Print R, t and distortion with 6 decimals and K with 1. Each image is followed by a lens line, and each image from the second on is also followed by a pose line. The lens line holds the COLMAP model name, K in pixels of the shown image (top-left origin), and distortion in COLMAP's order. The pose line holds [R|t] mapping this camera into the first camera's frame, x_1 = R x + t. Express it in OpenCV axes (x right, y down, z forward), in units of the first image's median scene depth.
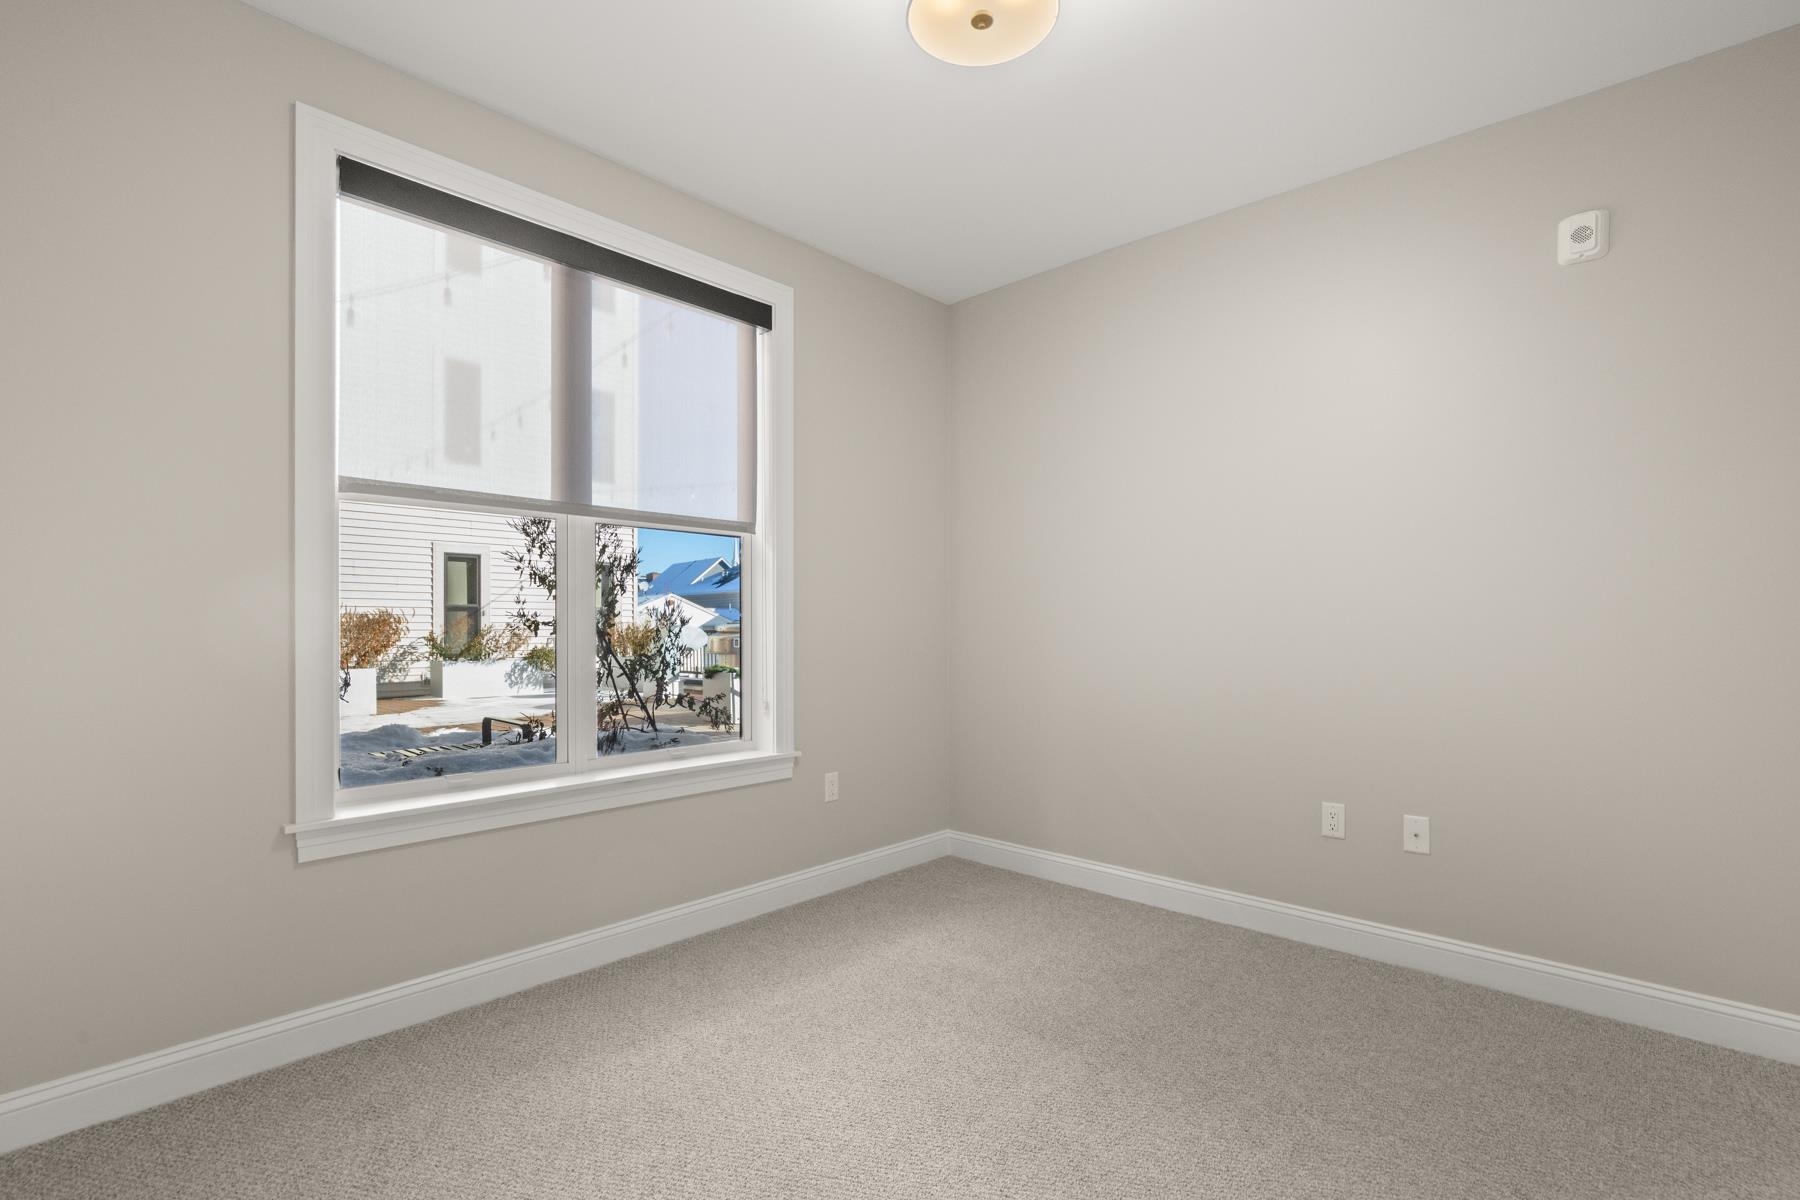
lens RADIAL K [[828.9, 0, 910.7], [0, 828.9, 609.8], [0, 0, 1]] dist [-0.013106, 0.002848]
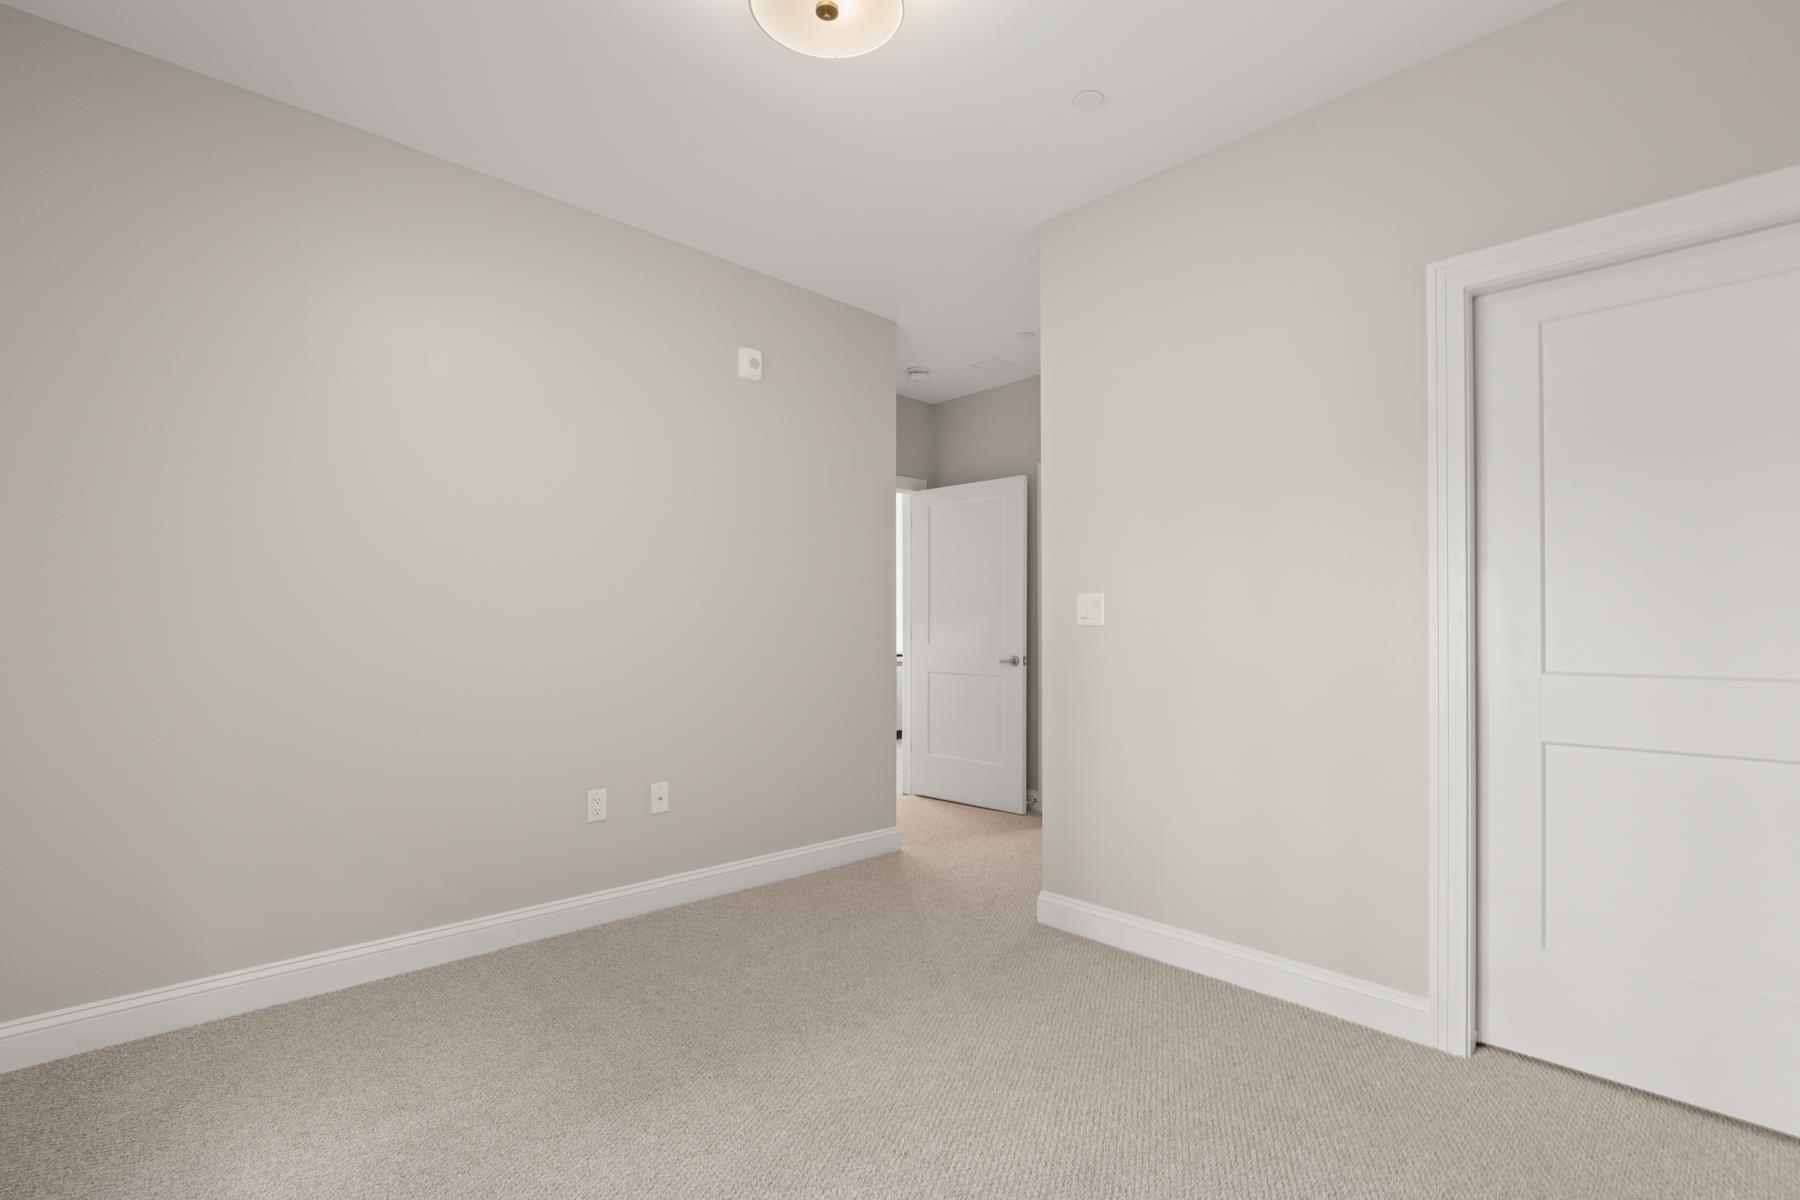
lens RADIAL K [[828.9, 0, 908.0], [0, 828.9, 602.9], [0, 0, 1]] dist [-0.013106, 0.002848]
pose [[0.061185, 0.026834, 0.997766, -0.574018], [-0.021383, 0.999444, -0.025568, 0.007778], [-0.997897, -0.019771, 0.061725, 0.548746]]
